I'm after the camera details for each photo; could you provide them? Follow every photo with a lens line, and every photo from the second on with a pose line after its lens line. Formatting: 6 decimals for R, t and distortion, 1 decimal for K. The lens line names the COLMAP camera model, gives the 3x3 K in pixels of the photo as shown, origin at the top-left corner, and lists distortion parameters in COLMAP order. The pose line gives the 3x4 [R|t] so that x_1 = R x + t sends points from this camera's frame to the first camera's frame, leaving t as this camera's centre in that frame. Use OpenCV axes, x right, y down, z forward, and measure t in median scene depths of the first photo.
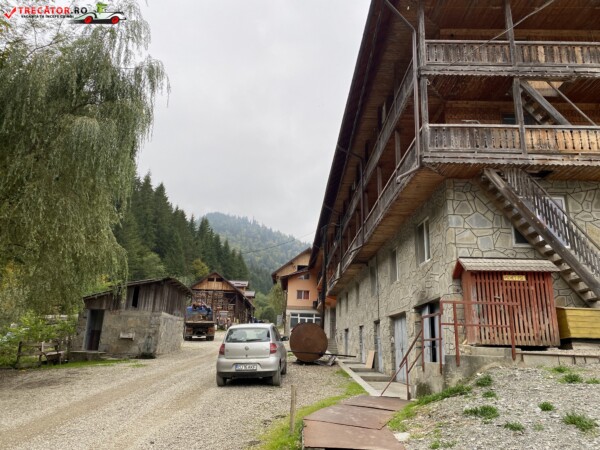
lens RADIAL K [[455.8, 0, 299.2], [0, 455.8, 221.3], [0, 0, 1]] dist [0.047721, -0.048253]
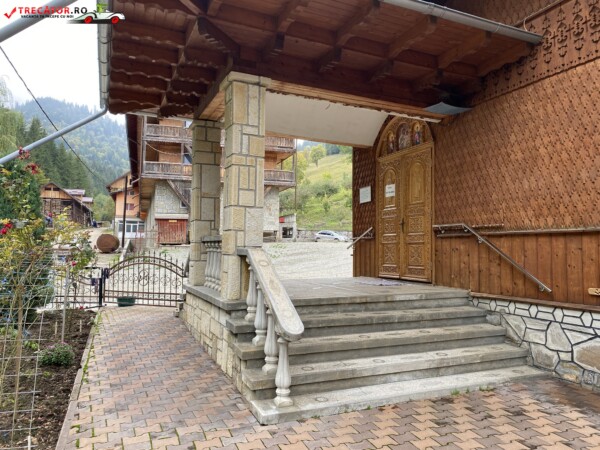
lens RADIAL K [[455.8, 0, 299.2], [0, 455.8, 221.3], [0, 0, 1]] dist [0.047721, -0.048253]
pose [[0.951315, -0.003877, 0.308196, 0.280374], [-0.063728, 0.975840, 0.208986, -0.431420], [-0.301560, -0.218452, 0.928084, -1.553420]]
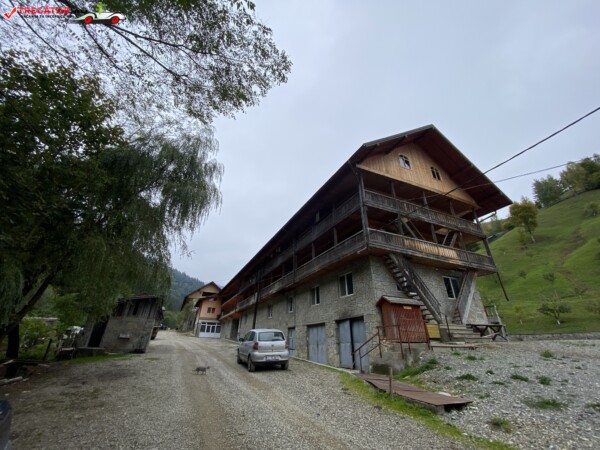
lens RADIAL K [[242.3, 0, 297.3], [0, 242.3, 226.0], [0, 0, 1]] dist [0.029091, -0.025258]
pose [[0.910253, 0.172501, 0.376407, -0.390162], [-0.102285, 0.974589, -0.199285, 0.028661], [-0.401219, 0.142899, 0.904767, 0.119499]]
